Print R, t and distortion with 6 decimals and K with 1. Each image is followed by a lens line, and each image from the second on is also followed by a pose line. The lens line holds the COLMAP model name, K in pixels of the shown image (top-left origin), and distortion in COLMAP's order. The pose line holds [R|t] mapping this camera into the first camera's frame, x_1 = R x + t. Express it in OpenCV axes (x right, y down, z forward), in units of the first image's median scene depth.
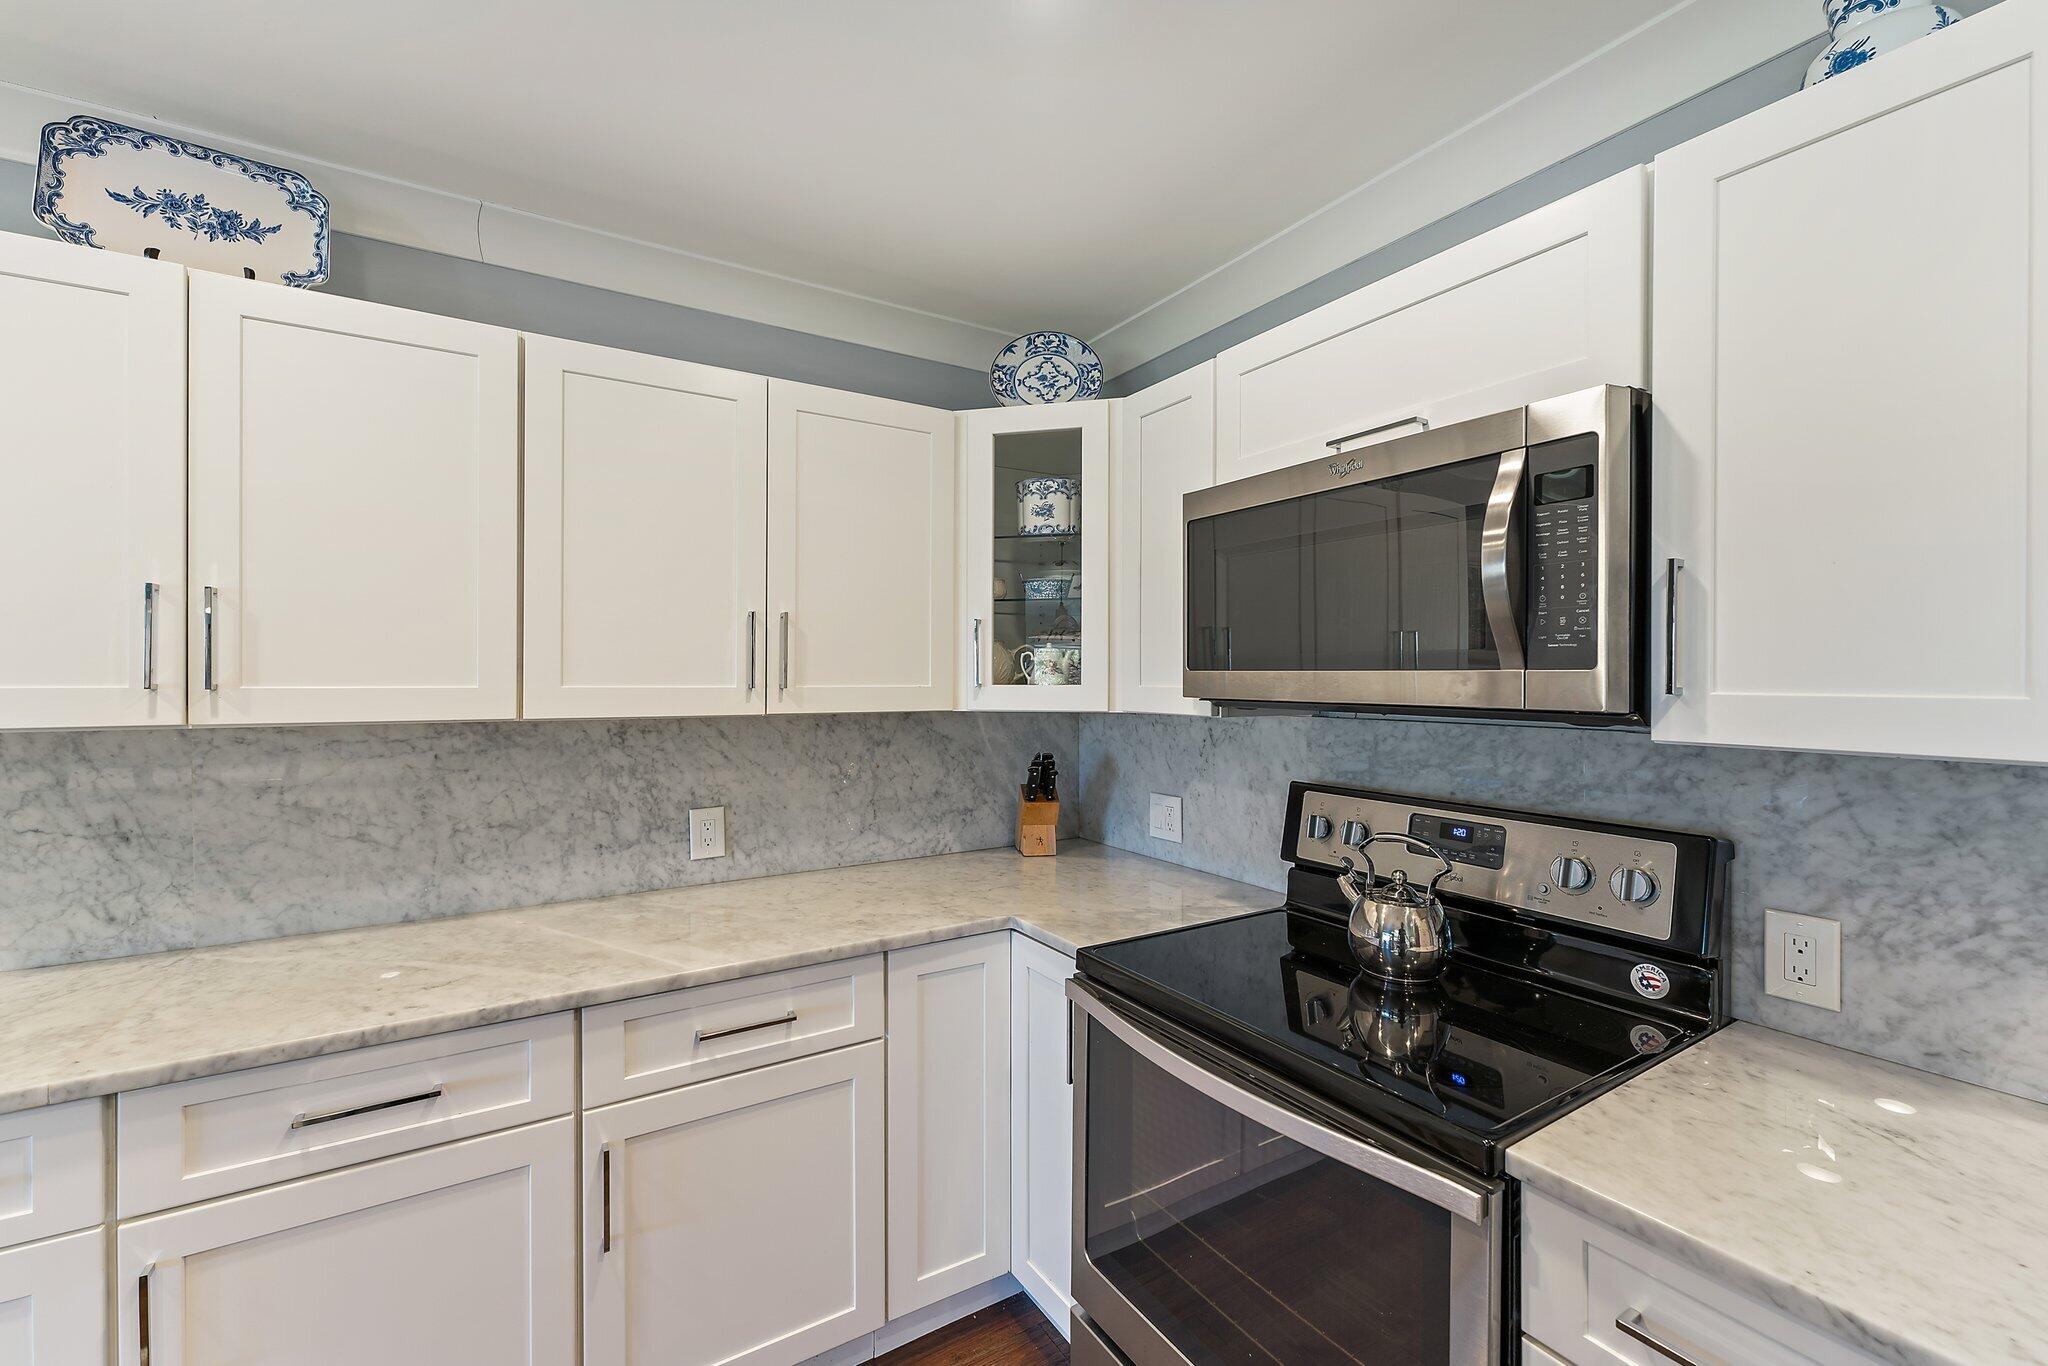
lens RADIAL K [[784.5, 0, 1011.1], [0, 784.5, 680.4], [0, 0, 1]] dist [0.000454, -0.000065]
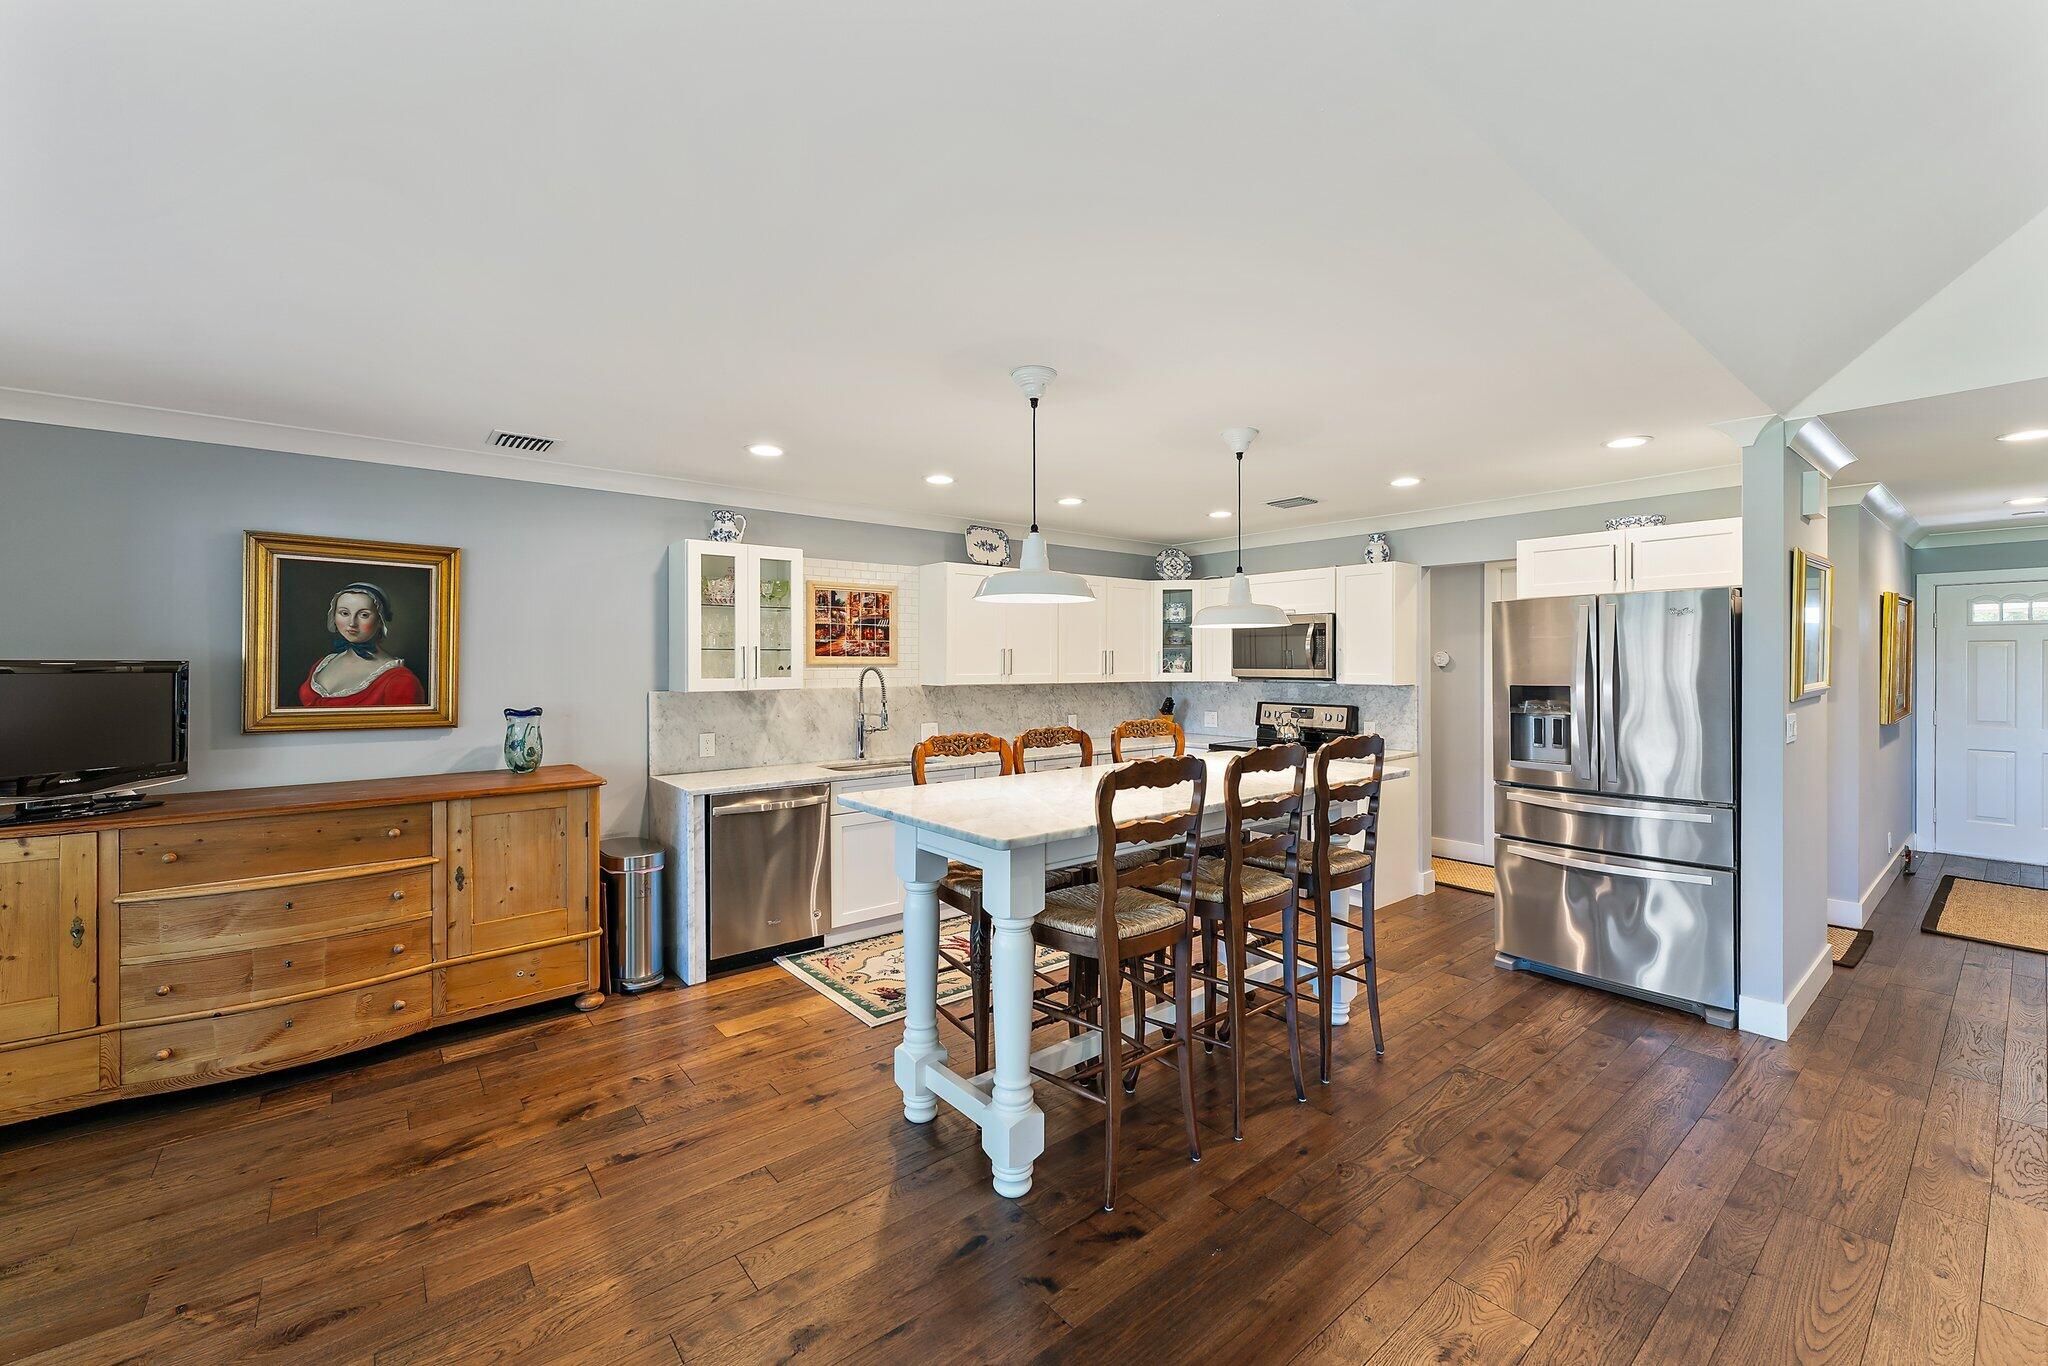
lens RADIAL K [[857.1, 0, 1019.0], [0, 857.1, 658.1], [0, 0, 1]] dist [0.003467, -0.000022]
pose [[0.986734, -0.001676, 0.162339, -1.219978], [0.002850, 0.999971, -0.007002, -0.031868], [-0.162322, 0.007372, 0.986710, -2.397706]]
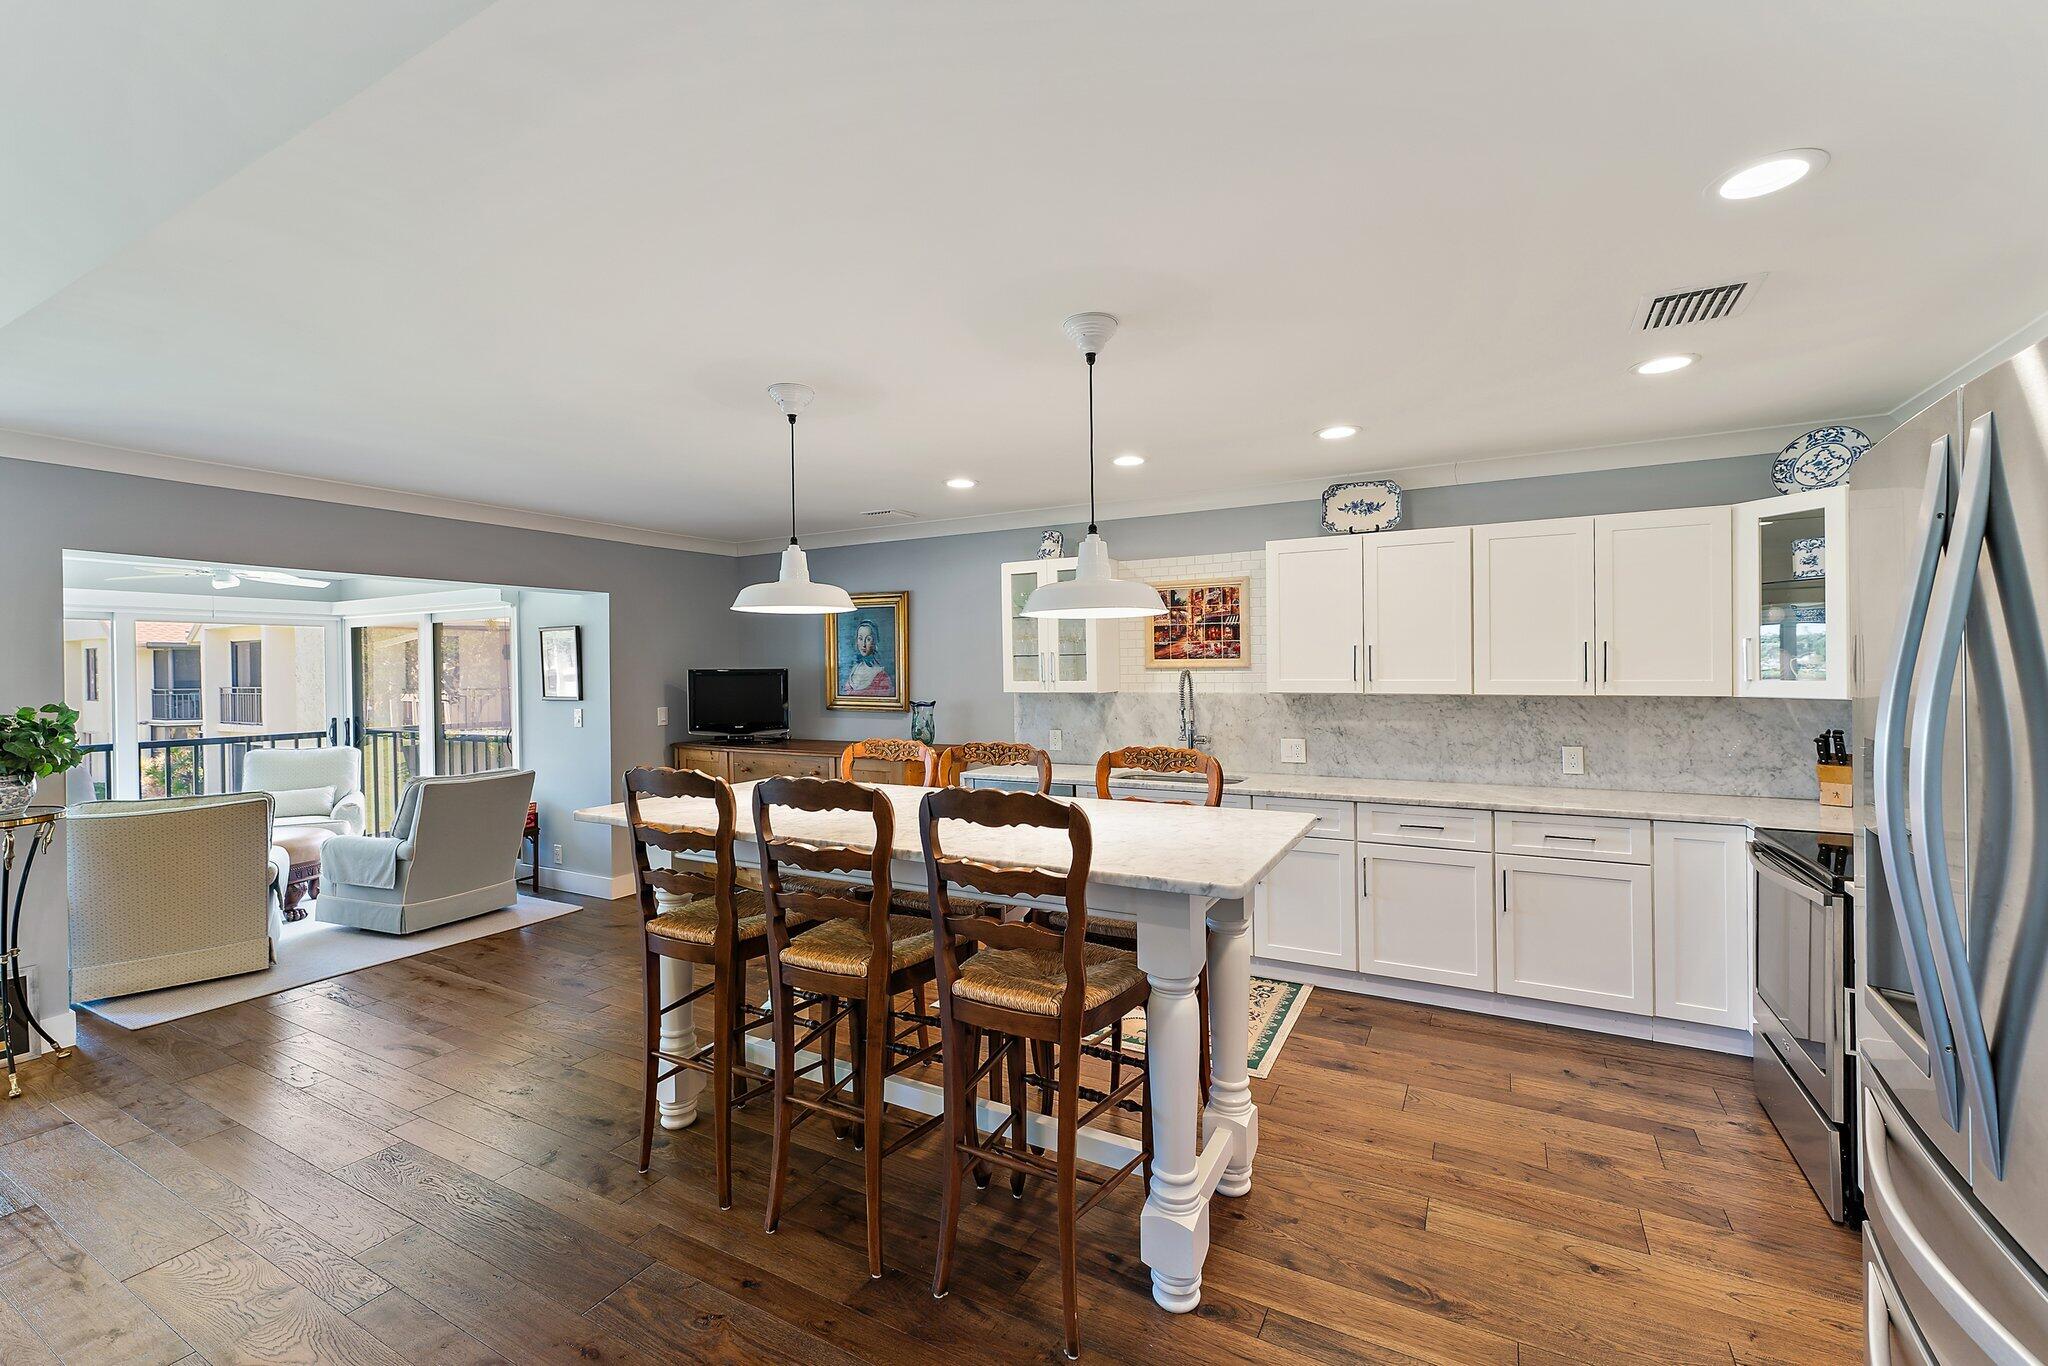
lens RADIAL K [[872.4, 0, 1035.4], [0, 872.4, 667.5], [0, 0, 1]] dist [-0.004583, -0.000354]
pose [[0.485467, -0.005989, -0.874234, 0.858367], [0.009189, 0.999956, -0.001748, -0.032335], [0.874206, -0.007185, 0.485501, -1.187436]]
